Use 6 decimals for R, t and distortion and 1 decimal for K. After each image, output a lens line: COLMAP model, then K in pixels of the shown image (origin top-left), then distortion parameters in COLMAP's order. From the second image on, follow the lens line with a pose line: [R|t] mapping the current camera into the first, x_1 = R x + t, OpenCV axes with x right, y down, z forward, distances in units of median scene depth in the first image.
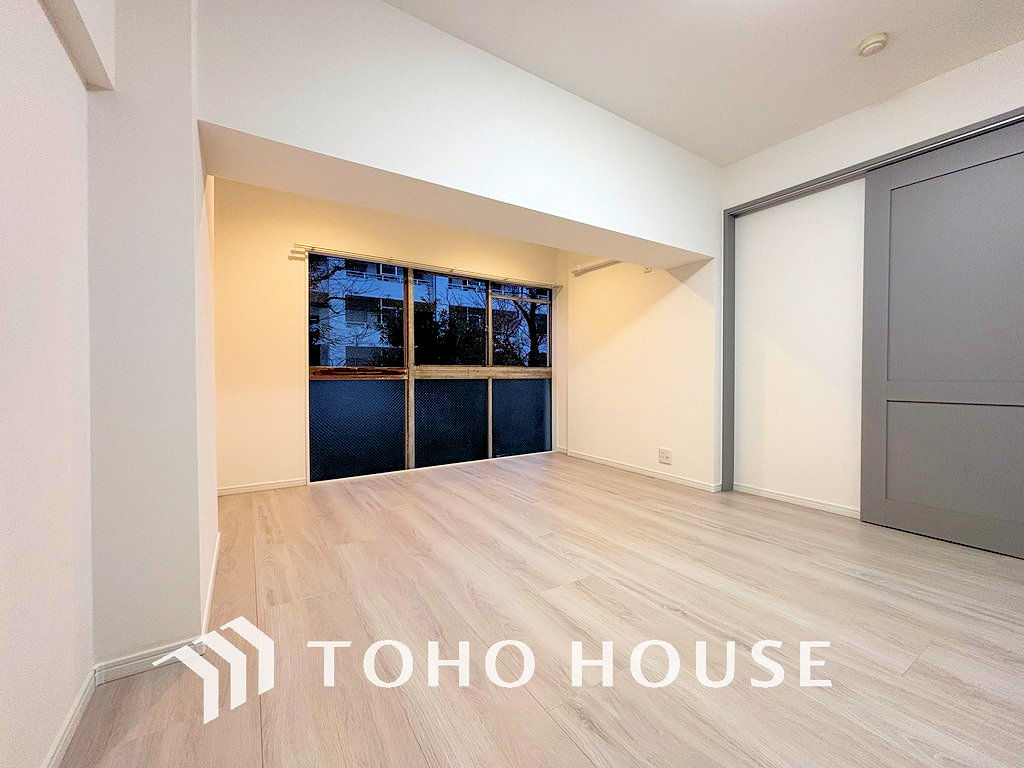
lens RADIAL K [[409.4, 0, 509.9], [0, 409.4, 383.4], [0, 0, 1]] dist [0.000636, 0.000698]
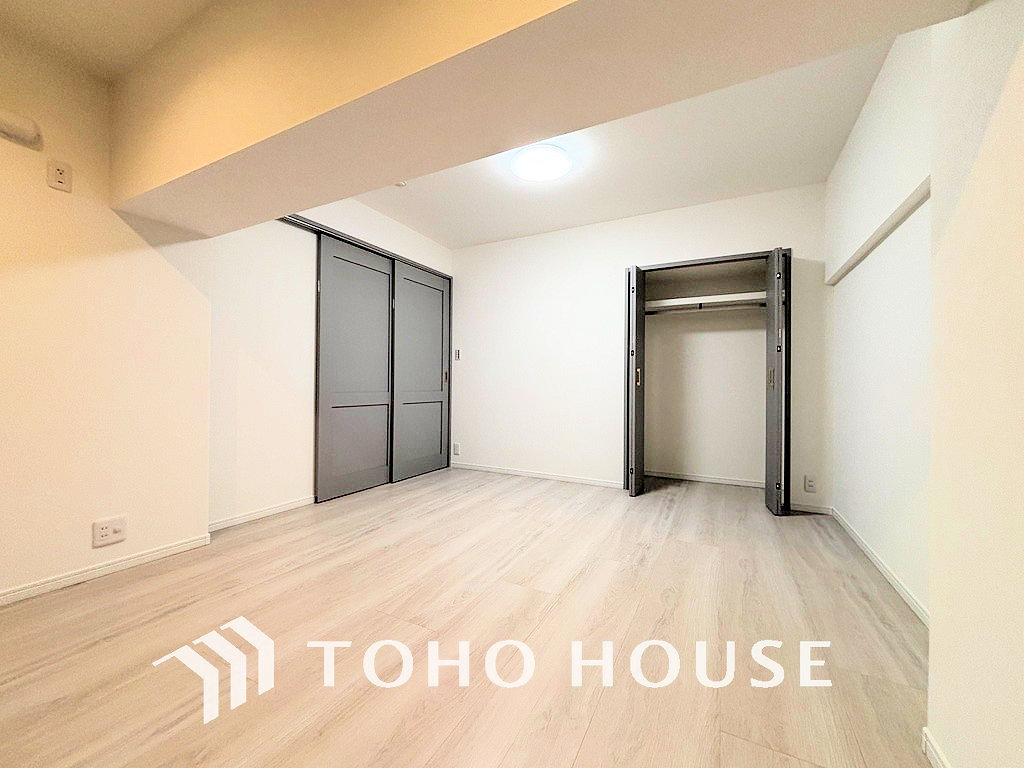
lens RADIAL K [[409.4, 0, 507.3], [0, 409.4, 387.9], [0, 0, 1]] dist [0.000636, 0.000698]
pose [[-0.487452, -0.011409, 0.873075, -0.612683], [0.006141, 0.999845, 0.016495, -0.046902], [-0.873128, 0.013402, -0.487306, 1.228879]]
